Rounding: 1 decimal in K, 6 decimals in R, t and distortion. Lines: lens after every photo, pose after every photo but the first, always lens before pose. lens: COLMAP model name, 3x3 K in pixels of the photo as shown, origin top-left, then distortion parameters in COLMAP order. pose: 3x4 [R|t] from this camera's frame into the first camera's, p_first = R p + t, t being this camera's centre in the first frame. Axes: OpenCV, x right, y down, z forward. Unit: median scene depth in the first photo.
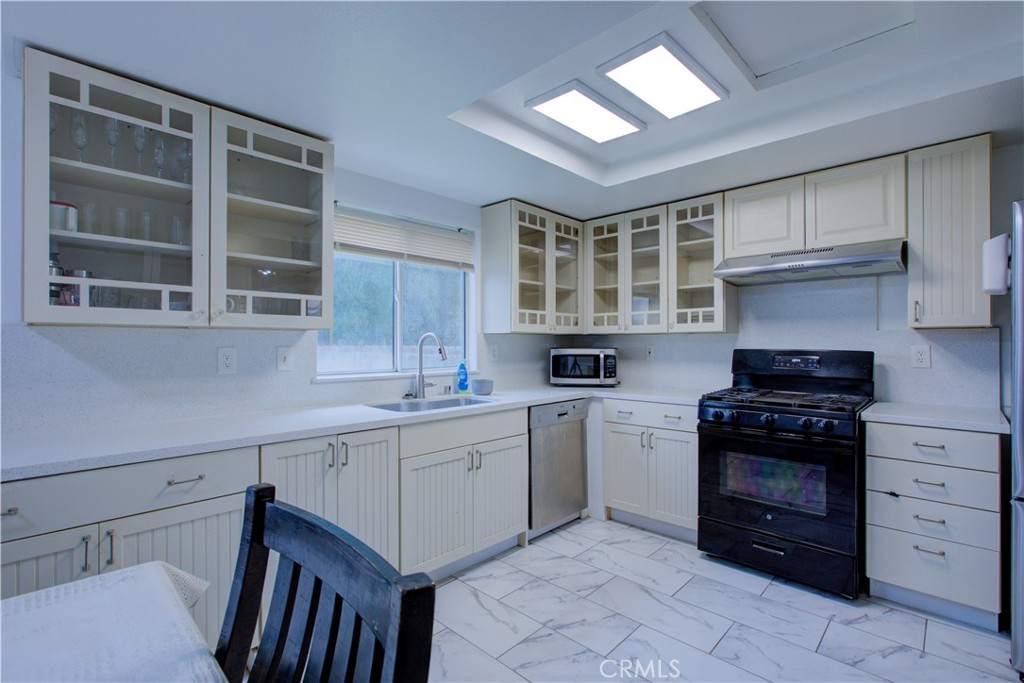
lens RADIAL K [[480.4, 0, 513.2], [0, 480.4, 340.8], [0, 0, 1]] dist [-0.007689, 0.002545]
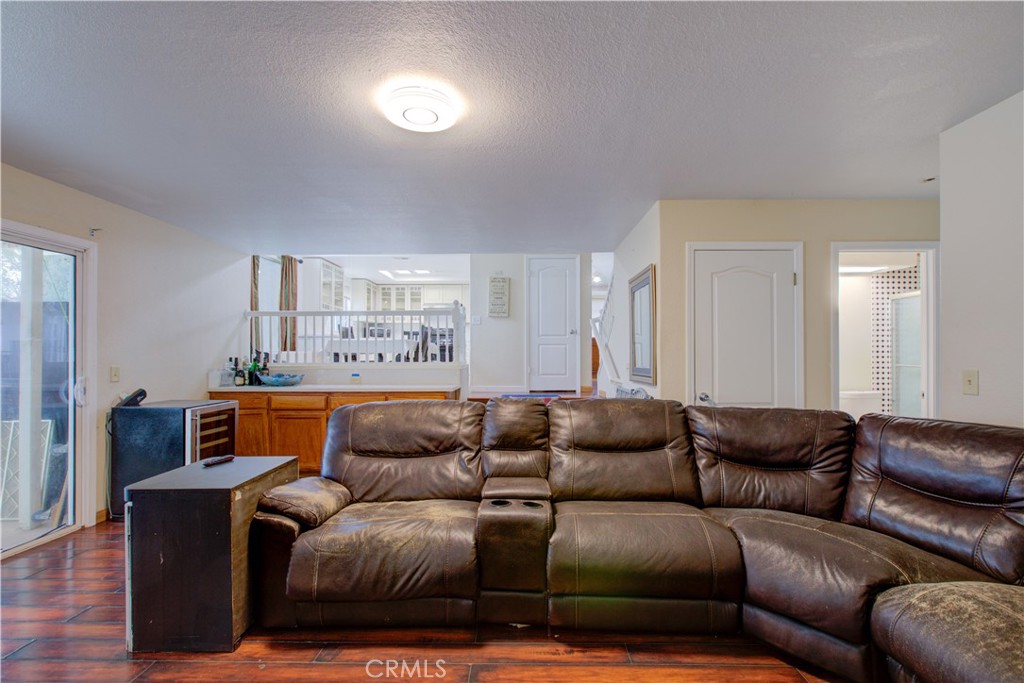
lens RADIAL K [[480.4, 0, 511.7], [0, 480.4, 346.2], [0, 0, 1]] dist [-0.007689, 0.002545]
pose [[0.755897, 0.010229, 0.654611, -1.352904], [-0.007778, 0.999948, -0.006643, 0.169491], [-0.654645, -0.000070, 0.755937, -2.069882]]
